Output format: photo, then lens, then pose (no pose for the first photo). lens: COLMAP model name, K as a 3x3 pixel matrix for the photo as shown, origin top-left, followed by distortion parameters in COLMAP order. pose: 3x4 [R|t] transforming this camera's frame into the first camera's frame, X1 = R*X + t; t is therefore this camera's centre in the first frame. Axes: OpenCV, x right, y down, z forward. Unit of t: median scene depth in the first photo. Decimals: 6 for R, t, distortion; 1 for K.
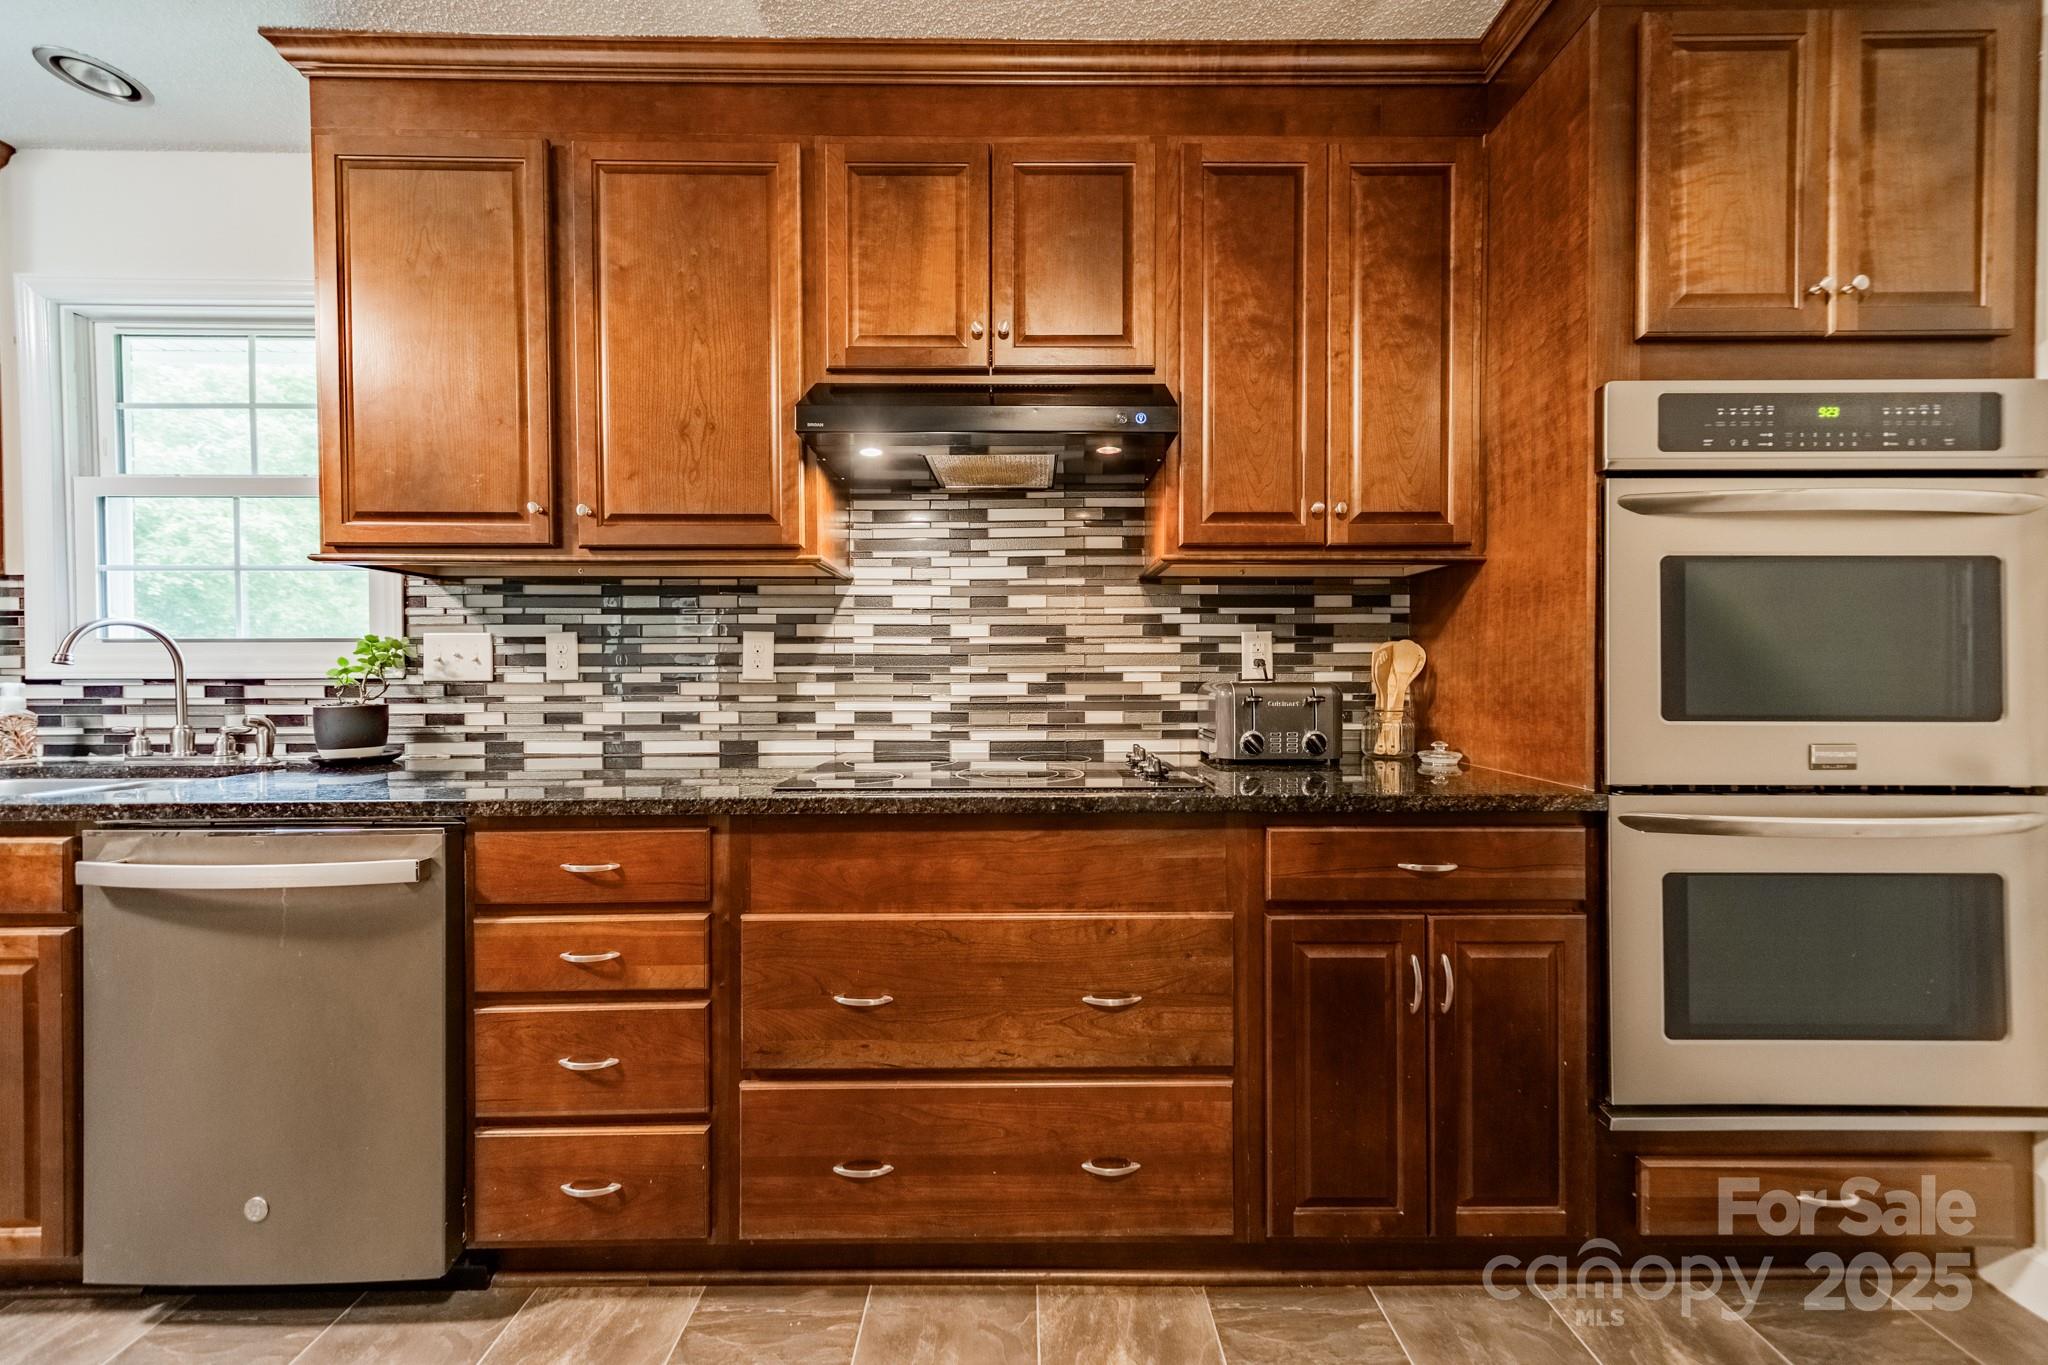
lens RADIAL K [[725.1, 0, 1016.7], [0, 725.1, 677.3], [0, 0, 1]] dist [0.007512, 0.001140]
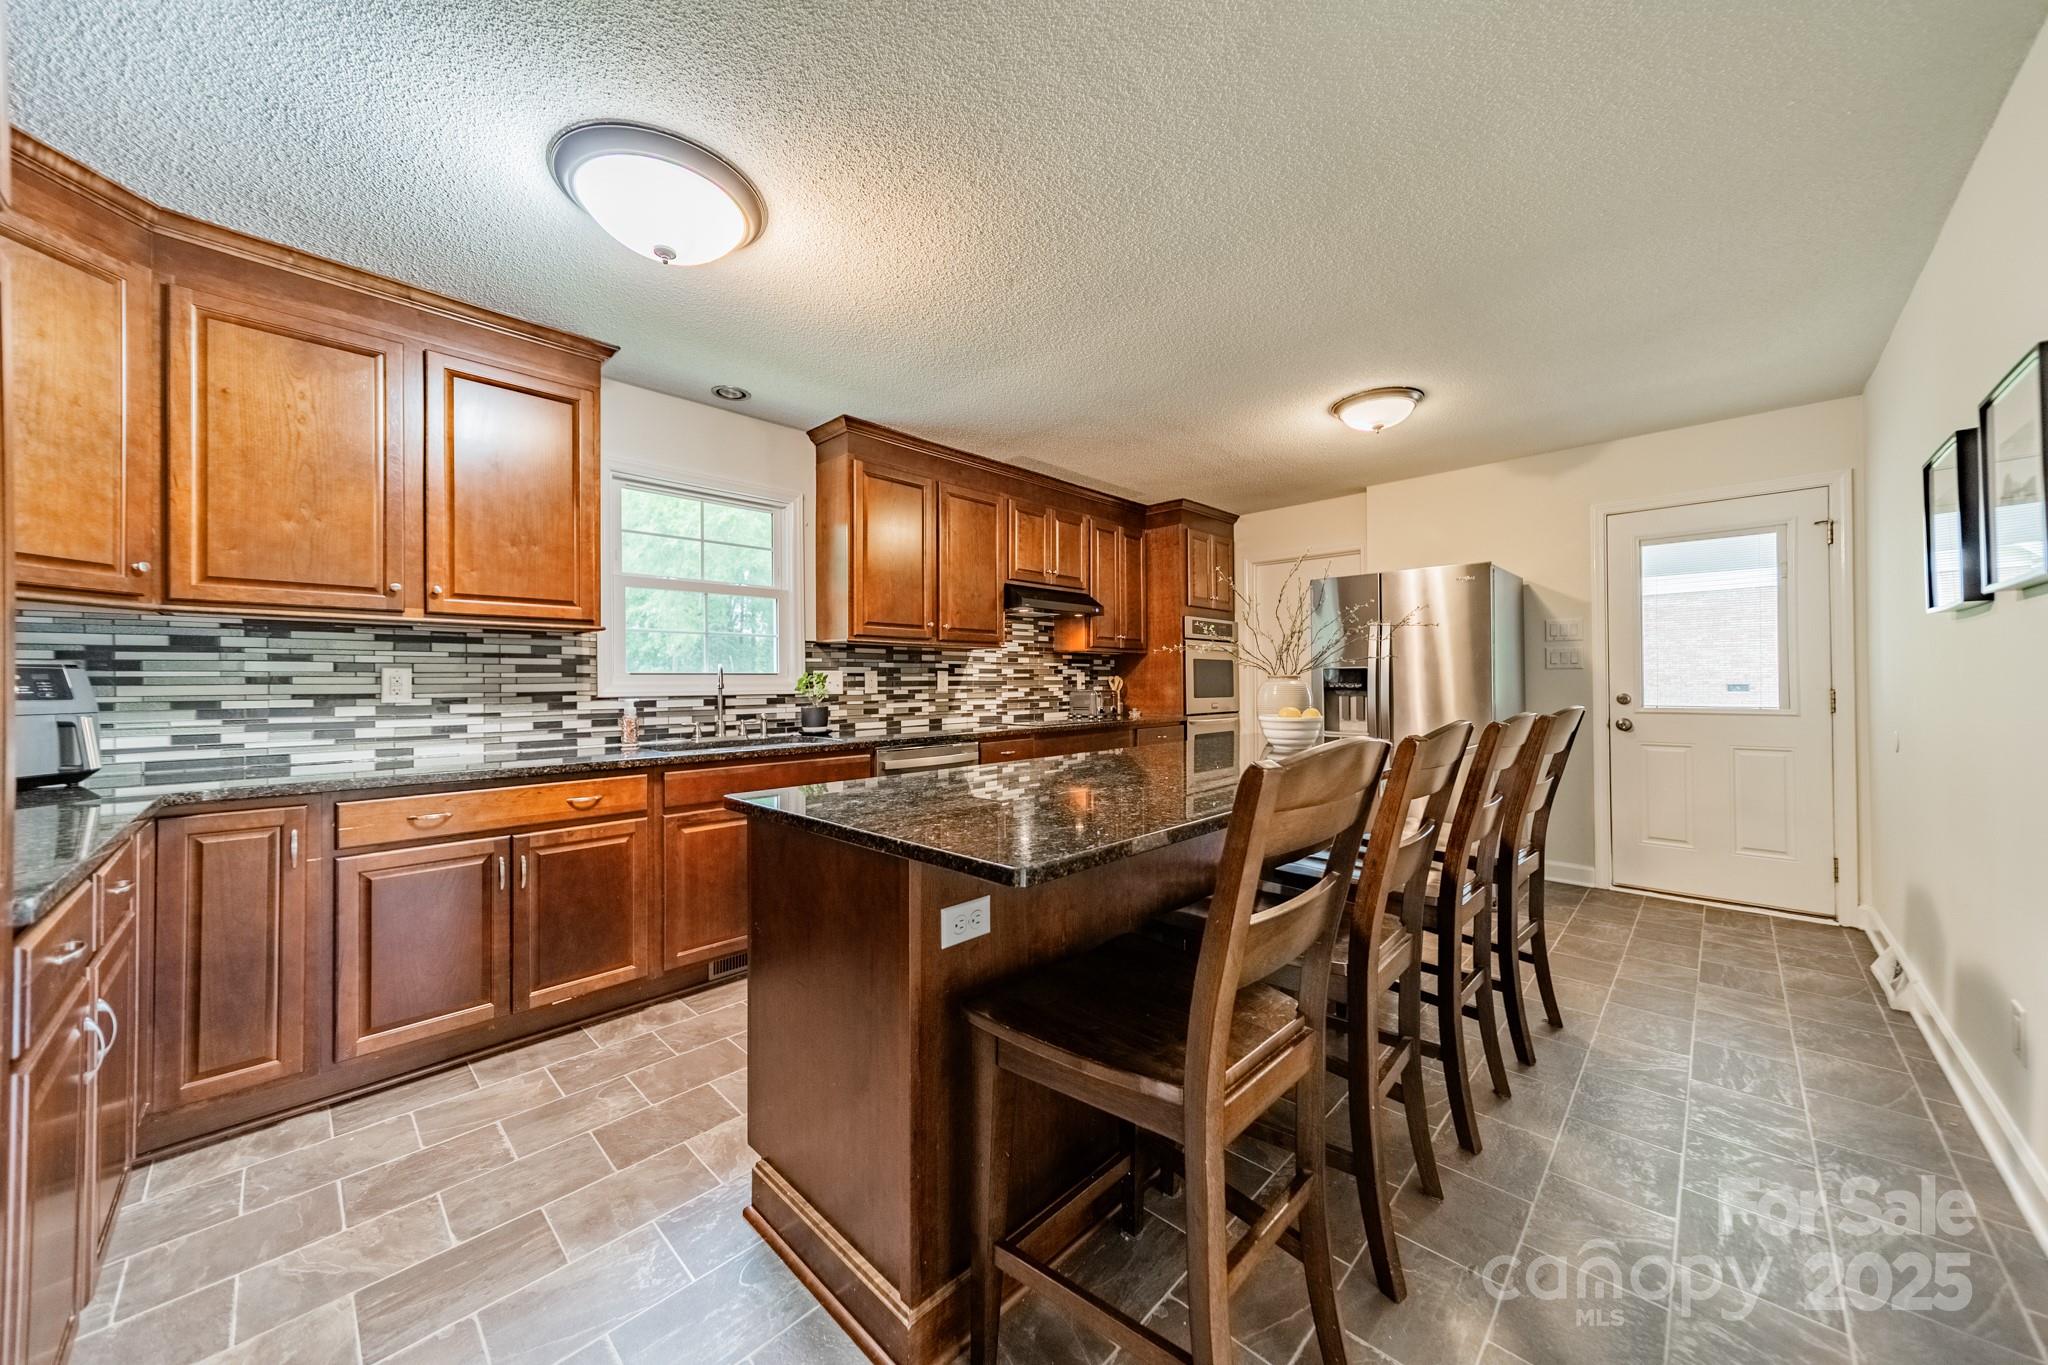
lens RADIAL K [[725.1, 0, 1037.8], [0, 725.1, 672.1], [0, 0, 1]] dist [0.007512, 0.001140]
pose [[0.688026, 0.007718, 0.725645, -1.822918], [0.014499, 0.999598, -0.024379, 0.000423], [-0.725541, 0.027294, 0.687637, -0.804270]]
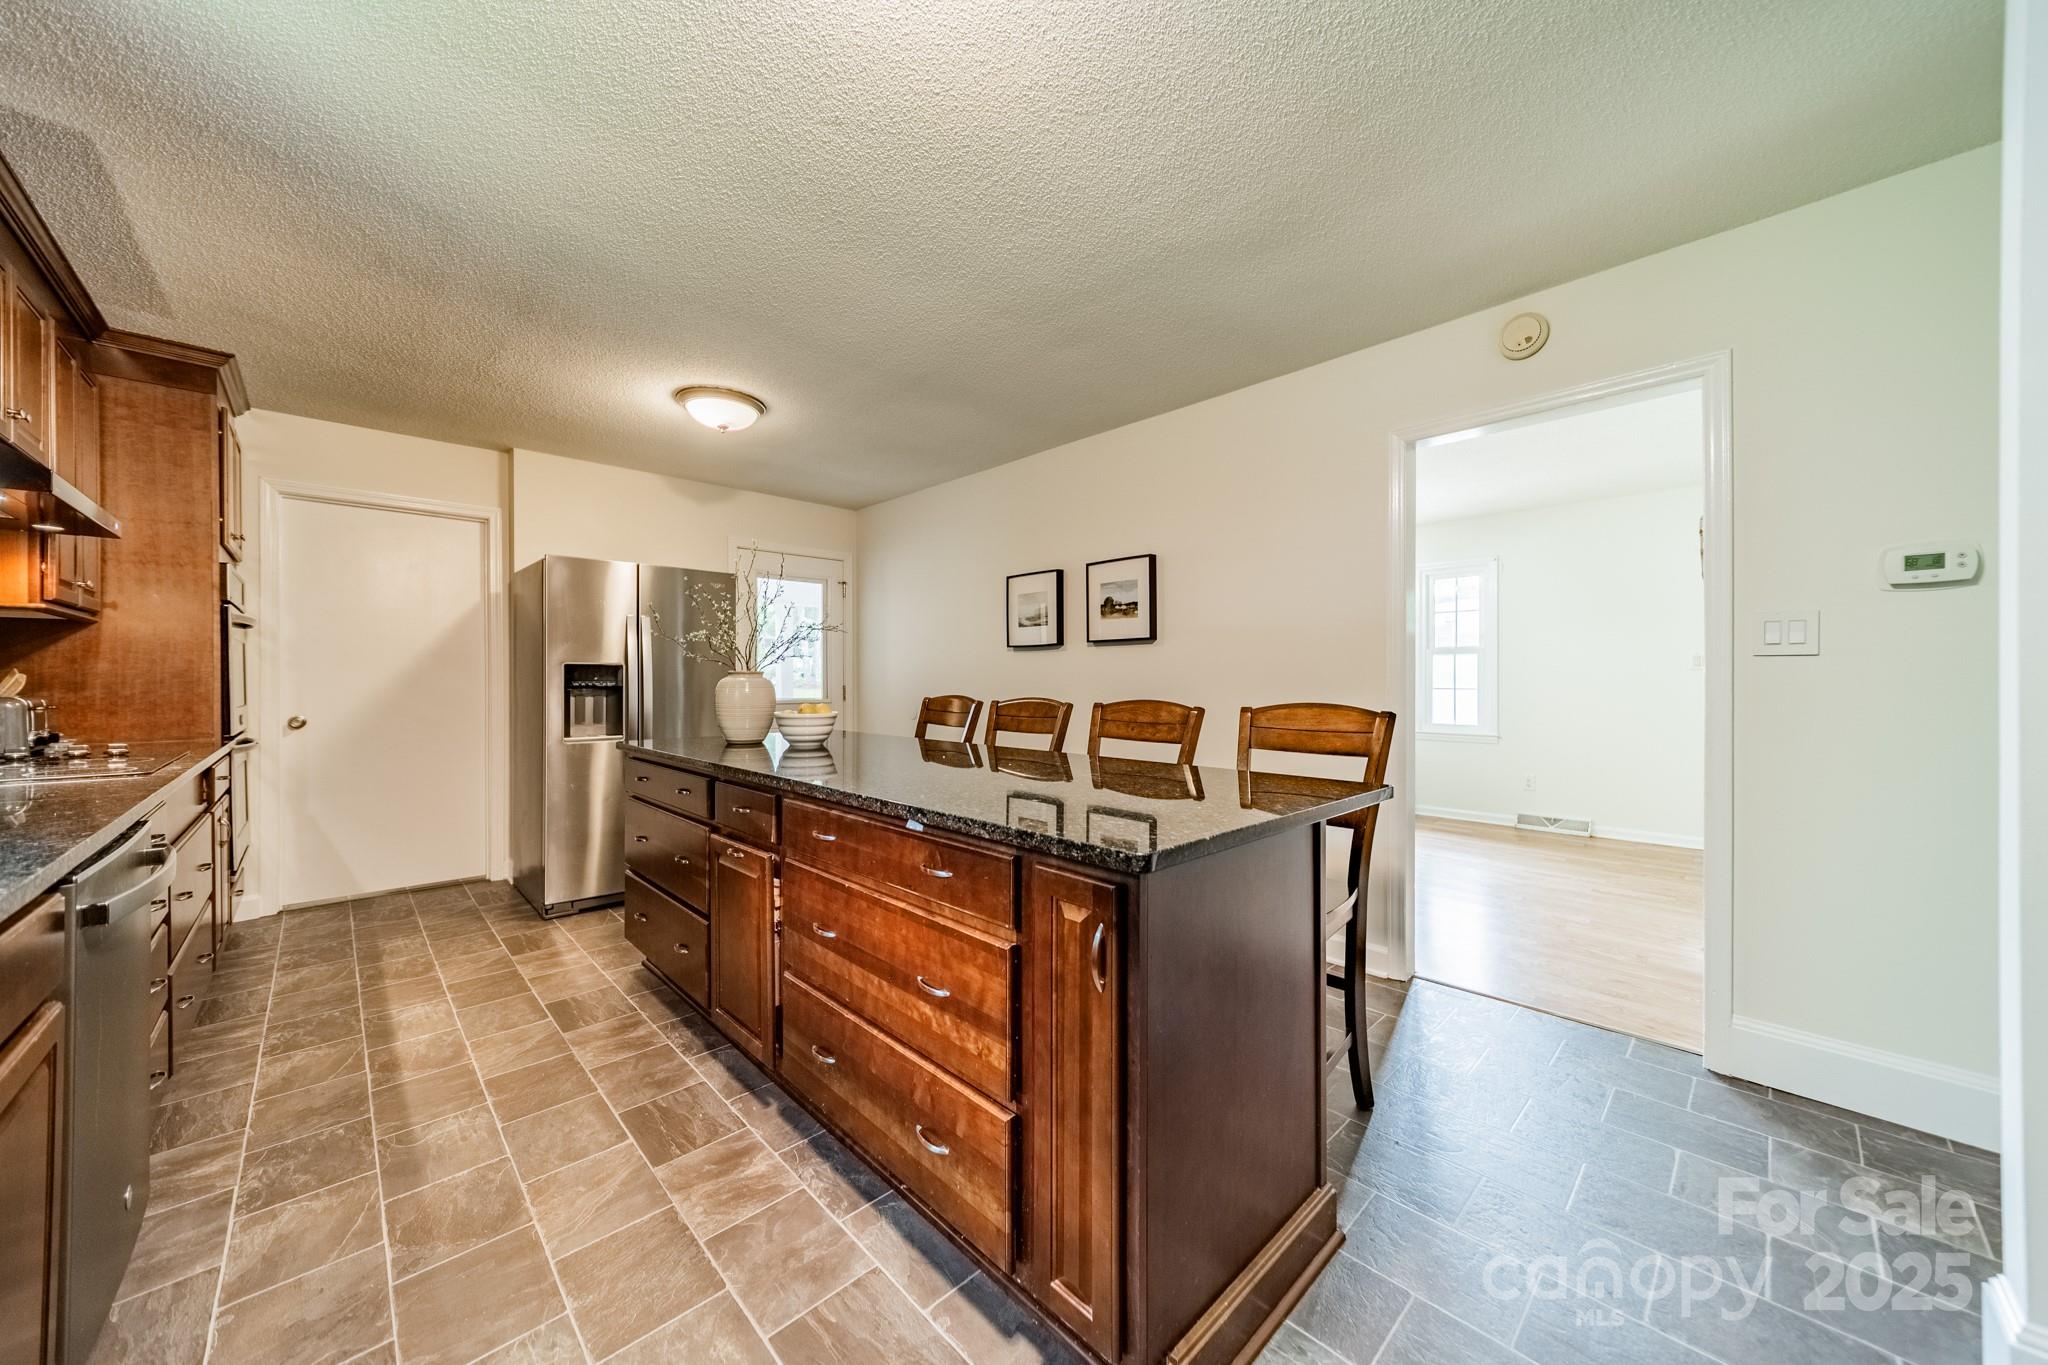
lens RADIAL K [[725.1, 0, 1022.0], [0, 725.1, 681.9], [0, 0, 1]] dist [0.007512, 0.001140]
pose [[-0.694123, 0.005542, 0.719835, -1.754399], [0.011666, 0.999926, 0.003552, 0.002333], [-0.719762, 0.010863, -0.694136, 0.782468]]
